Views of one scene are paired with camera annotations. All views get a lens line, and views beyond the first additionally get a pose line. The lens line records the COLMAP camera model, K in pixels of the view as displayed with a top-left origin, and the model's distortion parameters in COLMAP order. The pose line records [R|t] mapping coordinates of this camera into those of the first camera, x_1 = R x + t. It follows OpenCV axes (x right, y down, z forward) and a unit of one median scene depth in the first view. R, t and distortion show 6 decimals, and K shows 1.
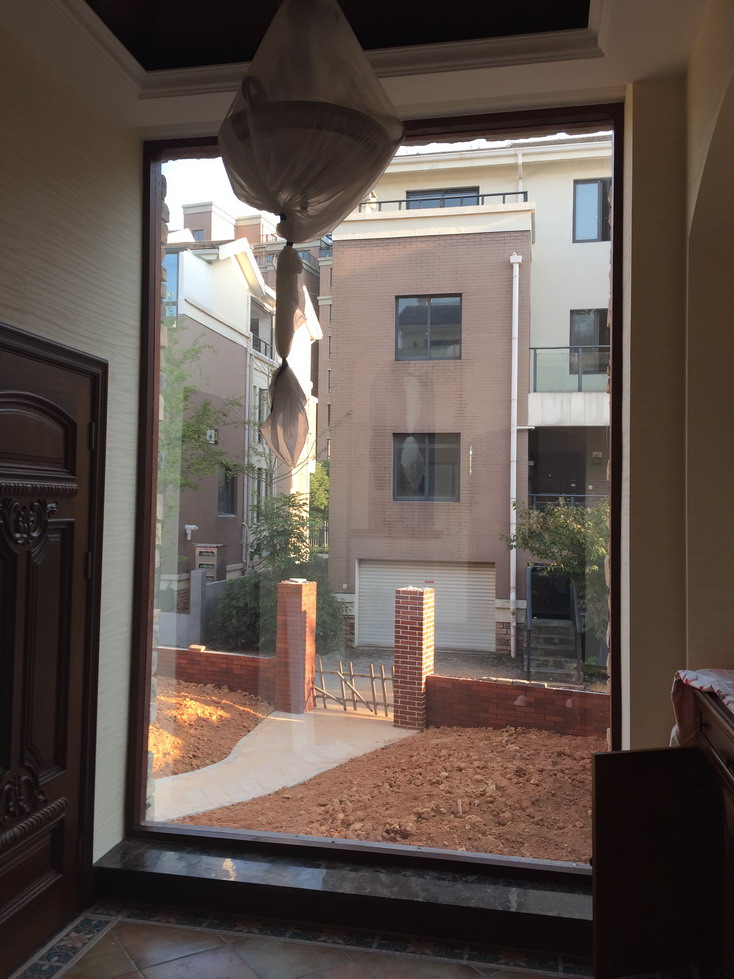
lens RADIAL K [[842.1, 0, 369.6], [0, 842.1, 484.2], [0, 0, 1]] dist [0.098038, -0.123622]
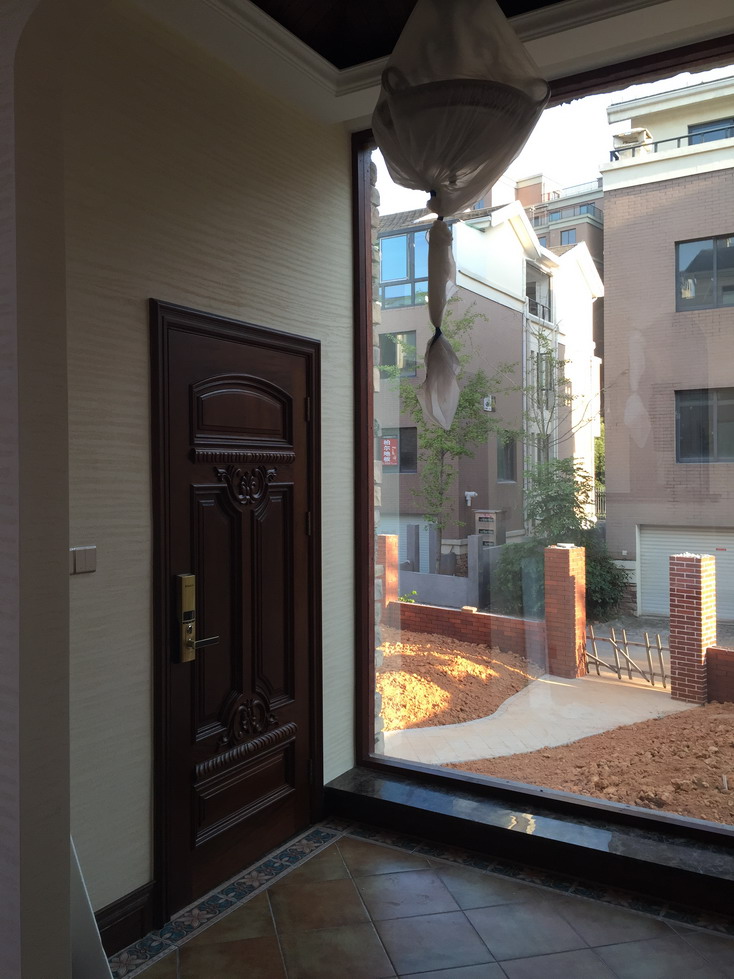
lens RADIAL K [[842.1, 0, 369.8], [0, 842.1, 484.5], [0, 0, 1]] dist [0.098038, -0.123622]
pose [[0.941724, -0.016664, -0.335973, 0.111464], [0.029840, 0.998973, 0.034093, 0.006506], [0.335059, -0.042131, 0.941255, -0.026991]]
